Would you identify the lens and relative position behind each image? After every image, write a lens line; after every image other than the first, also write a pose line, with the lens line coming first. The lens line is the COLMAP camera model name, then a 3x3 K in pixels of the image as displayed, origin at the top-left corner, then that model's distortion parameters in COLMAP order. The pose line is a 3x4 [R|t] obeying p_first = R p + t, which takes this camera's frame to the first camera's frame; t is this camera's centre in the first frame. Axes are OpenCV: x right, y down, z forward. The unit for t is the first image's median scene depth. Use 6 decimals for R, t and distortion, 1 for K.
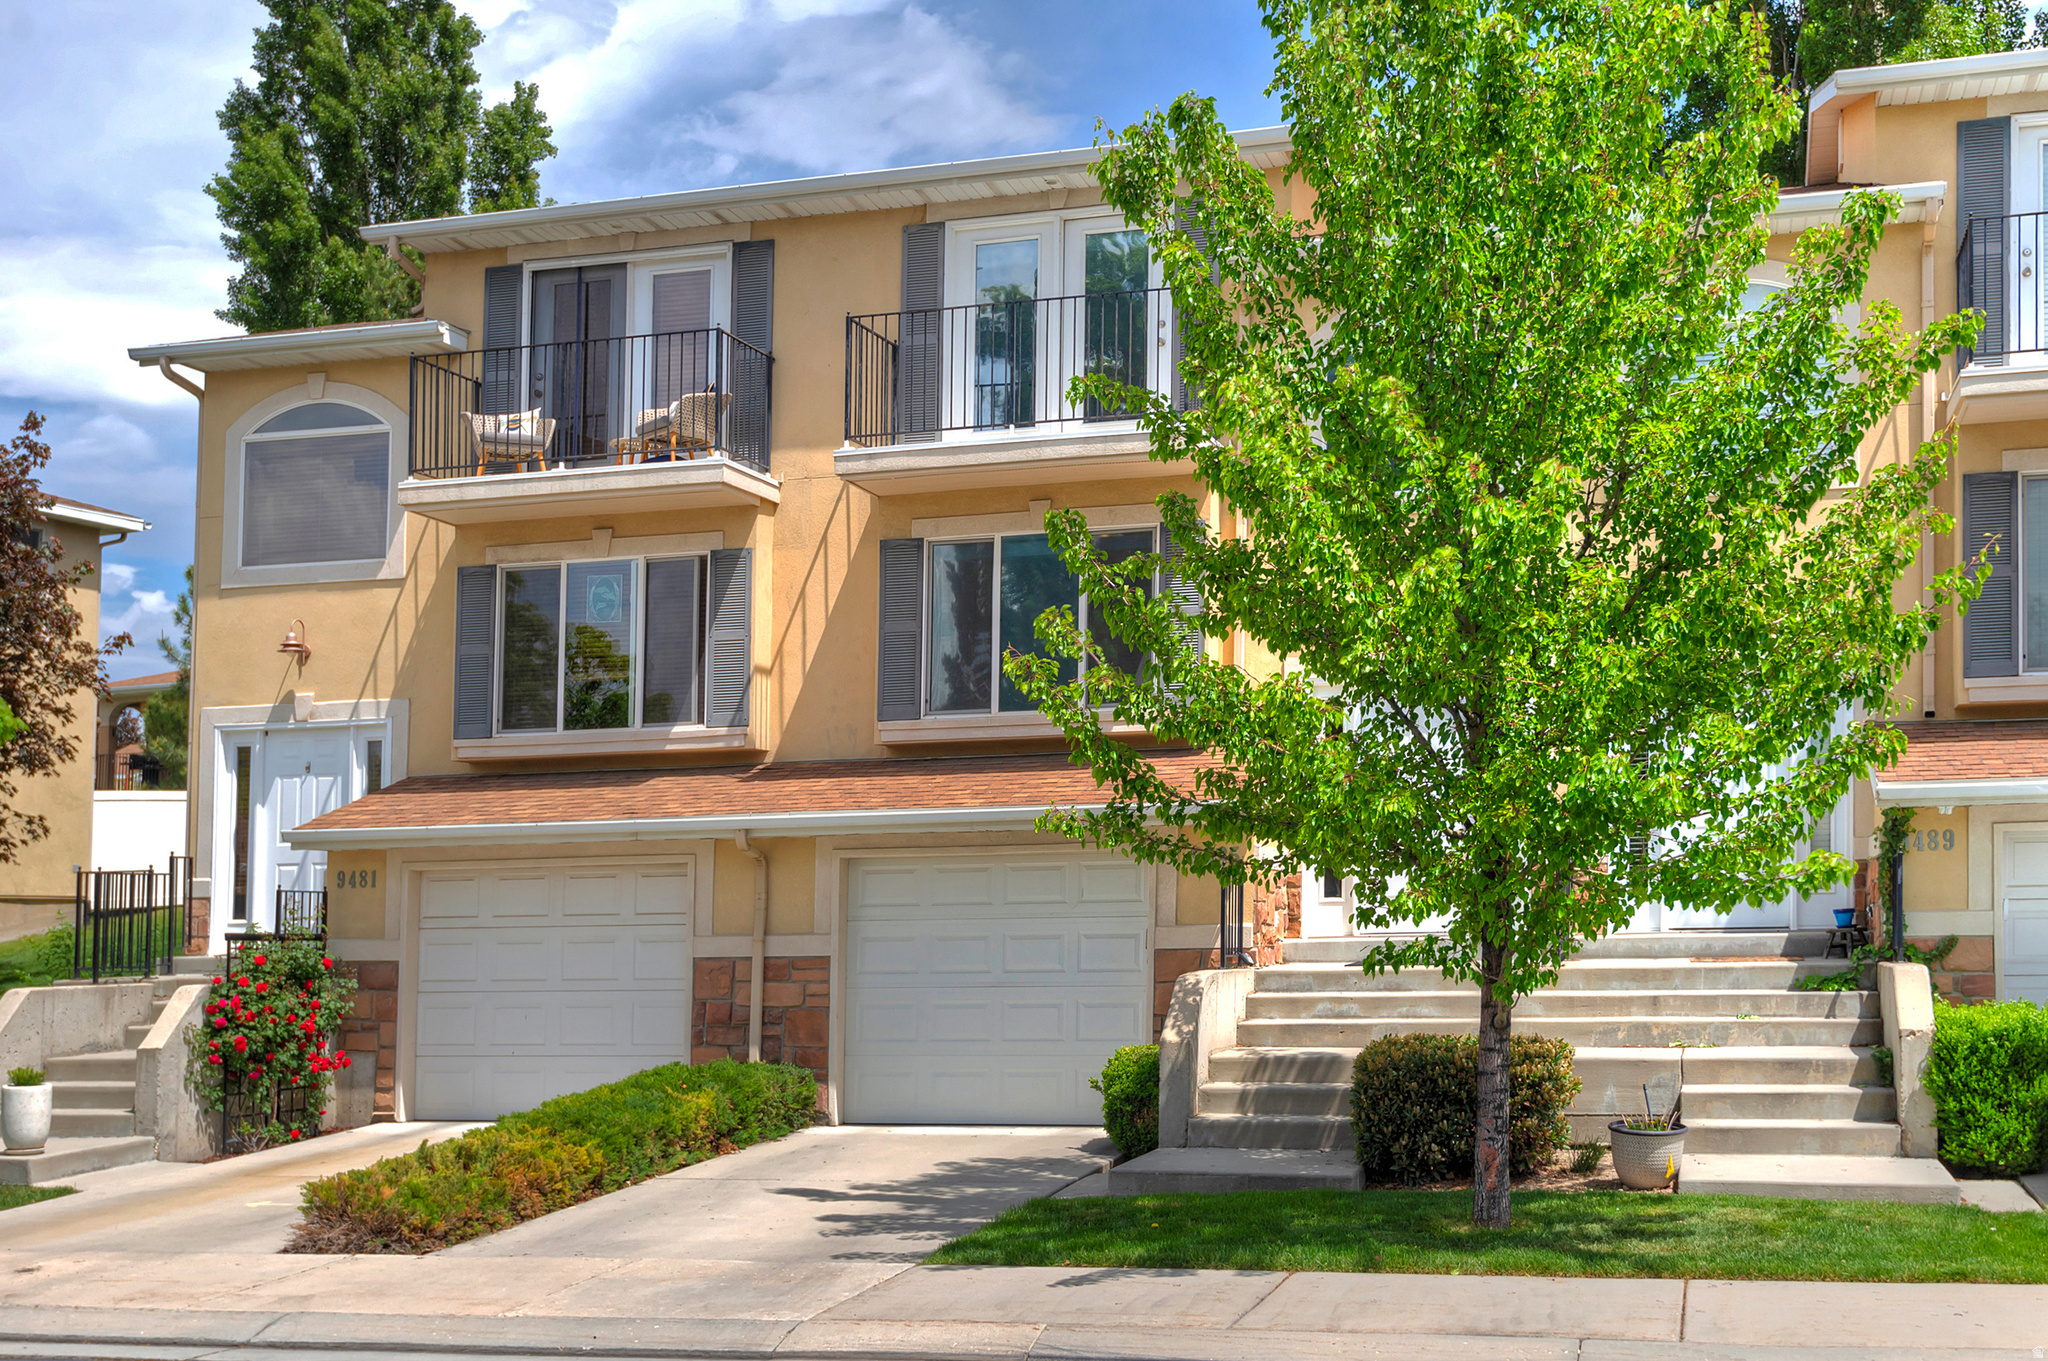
lens RADIAL K [[2084.4, 0, 1024.0], [0, 2084.4, 680.5], [0, 0, 1]] dist [0.022239, 0.006358]
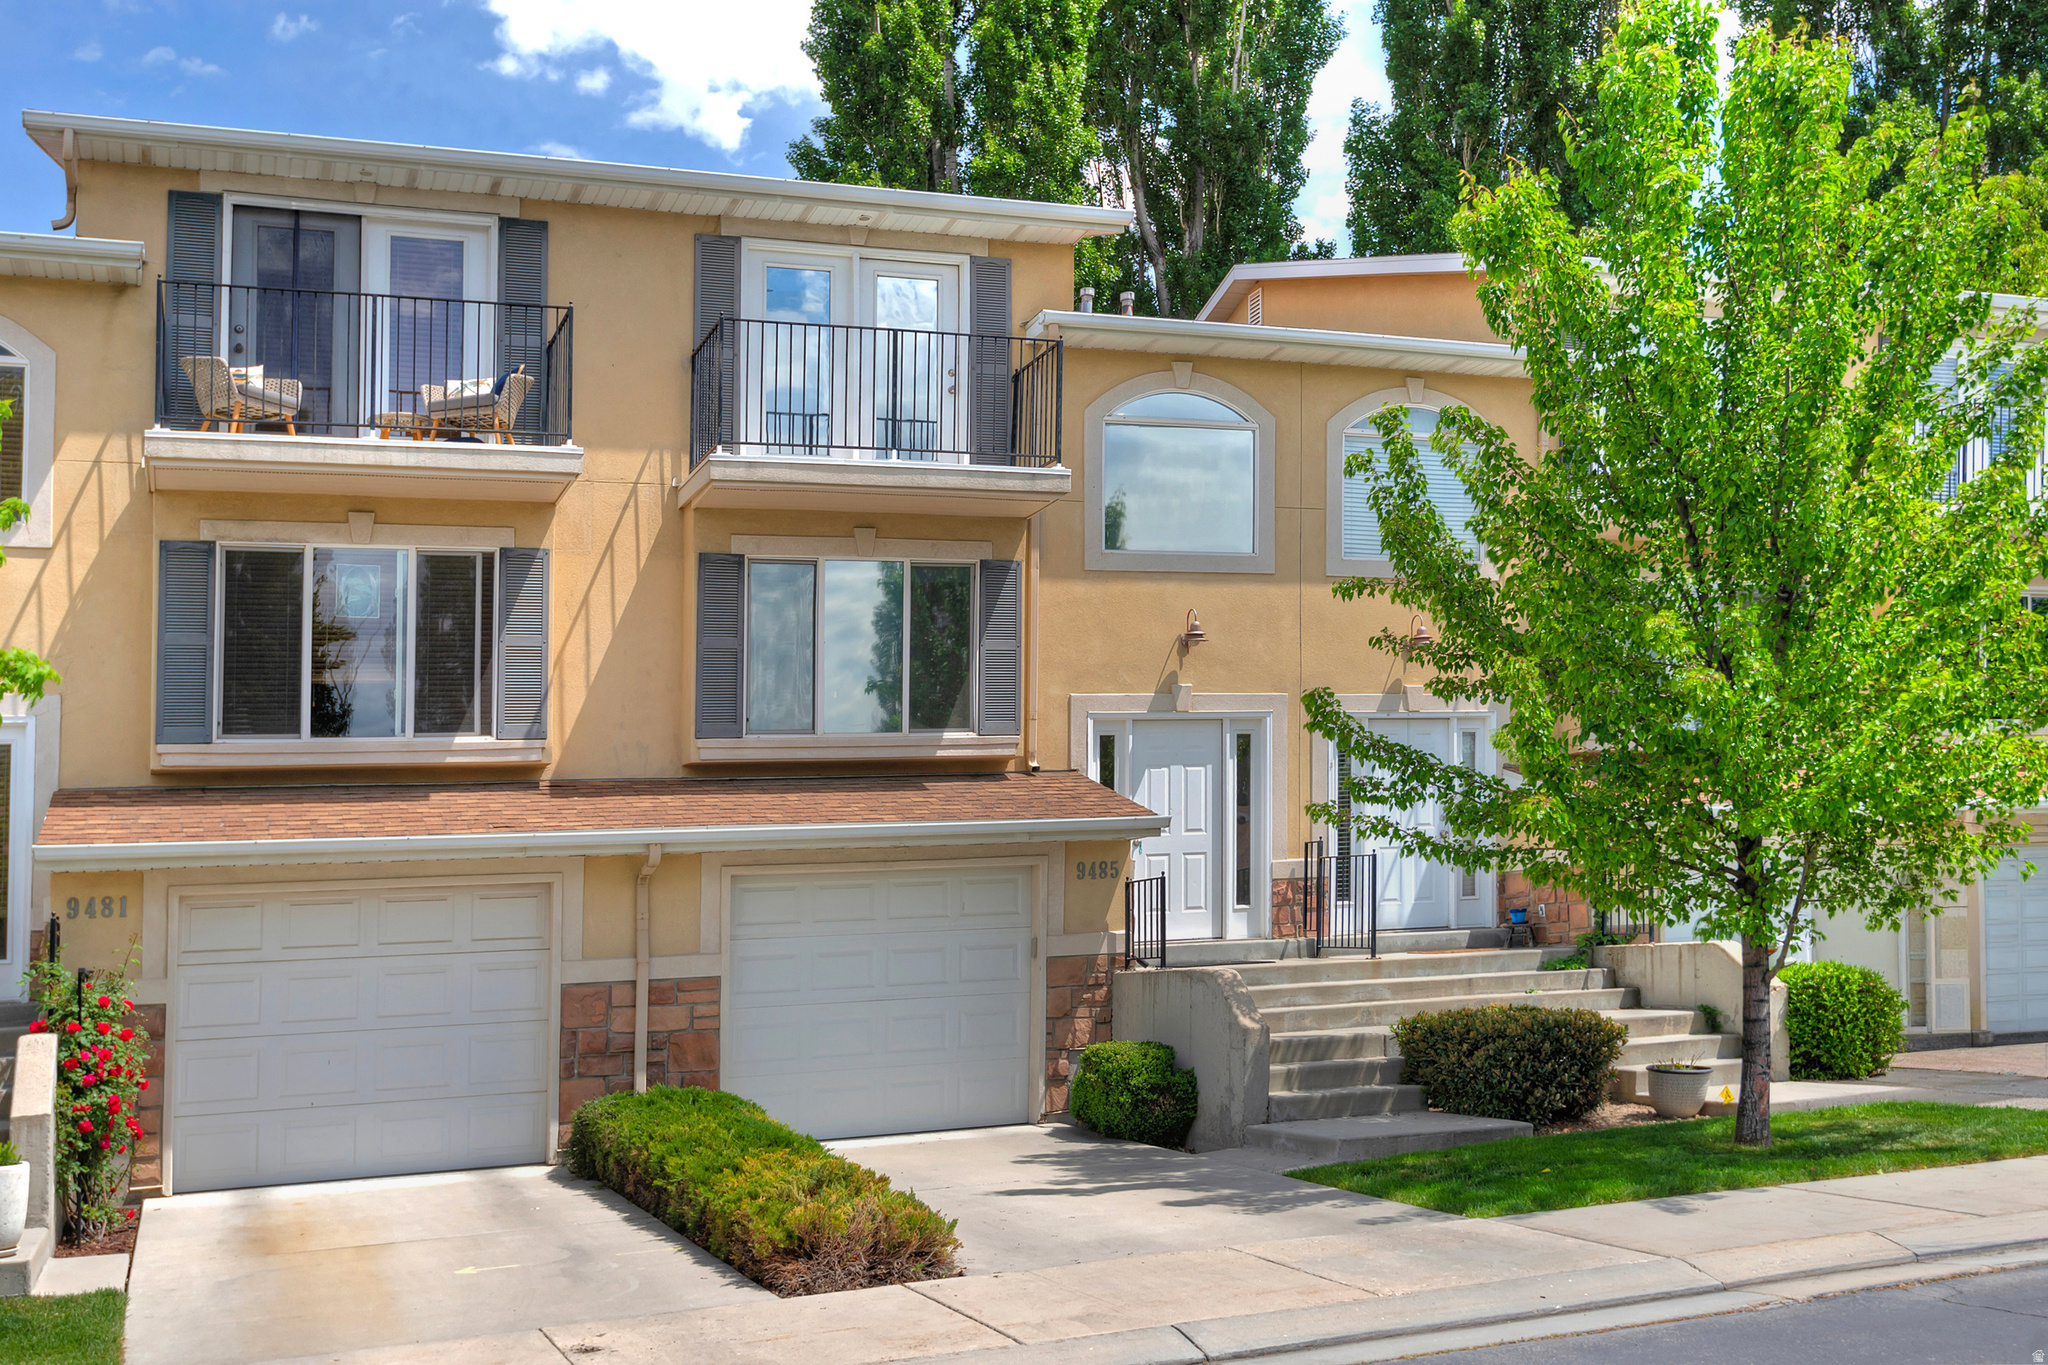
lens RADIAL K [[2082.1, 0, 1023.9], [0, 2082.1, 724.0], [0, 0, 1]] dist [0.036673, -0.015975]
pose [[0.818226, 0.037148, 0.573695, -0.490510], [-0.034774, 0.999281, -0.015110, 0.021789], [-0.573844, -0.007586, 0.818929, 0.109424]]
